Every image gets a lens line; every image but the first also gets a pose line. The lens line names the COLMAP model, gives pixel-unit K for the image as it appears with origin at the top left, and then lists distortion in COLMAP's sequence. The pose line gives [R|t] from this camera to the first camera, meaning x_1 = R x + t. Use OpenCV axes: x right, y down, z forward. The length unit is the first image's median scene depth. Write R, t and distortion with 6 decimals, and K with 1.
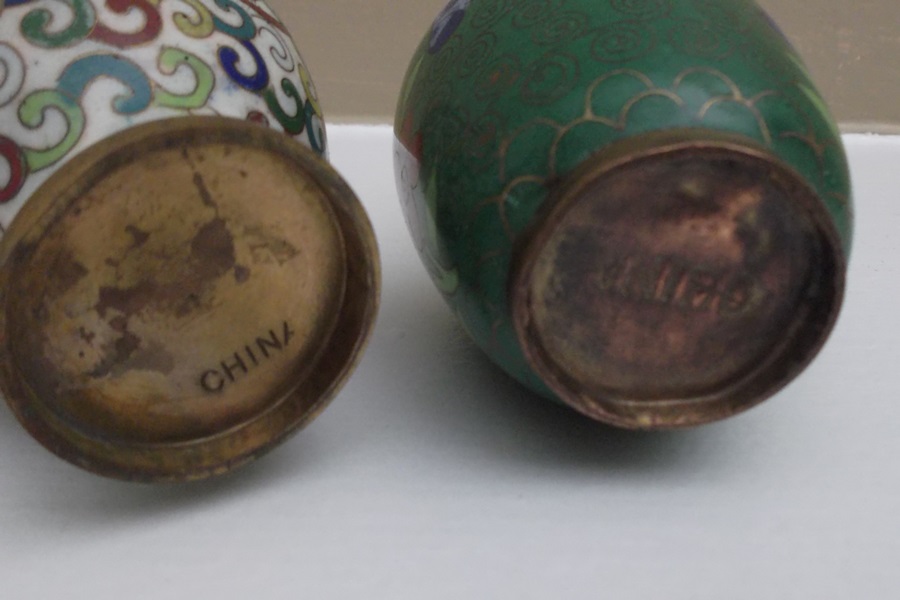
lens RADIAL K [[965.9, 0, 450.0], [0, 965.9, 300.0], [0, 0, 1]] dist [0.001159, 0.006140]
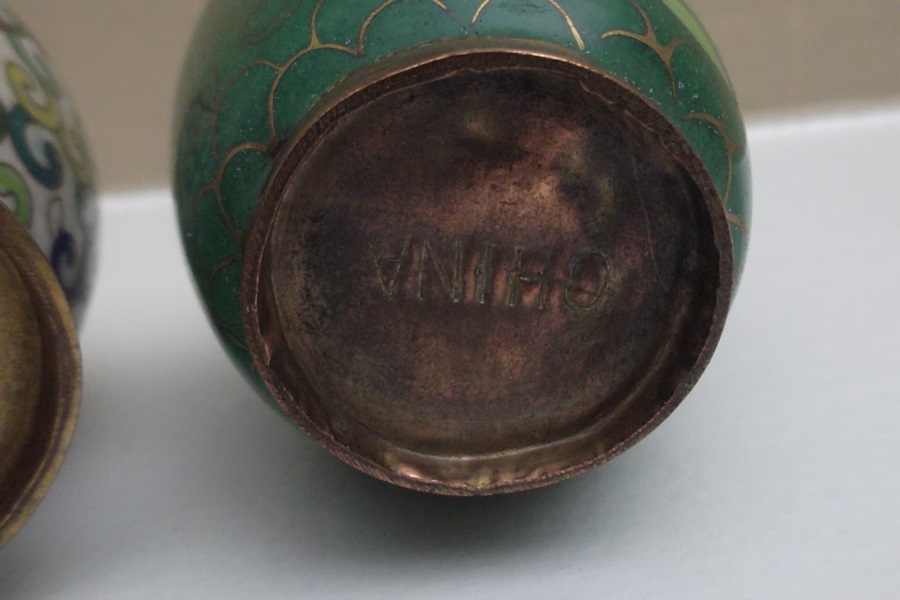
lens RADIAL K [[965.9, 0, 450.0], [0, 965.9, 300.0], [0, 0, 1]] dist [0.001159, 0.006140]
pose [[0.992480, -0.120817, -0.019670, 0.213462], [0.118970, 0.989887, -0.077263, 0.048349], [0.028805, 0.074342, 0.996817, 0.314370]]
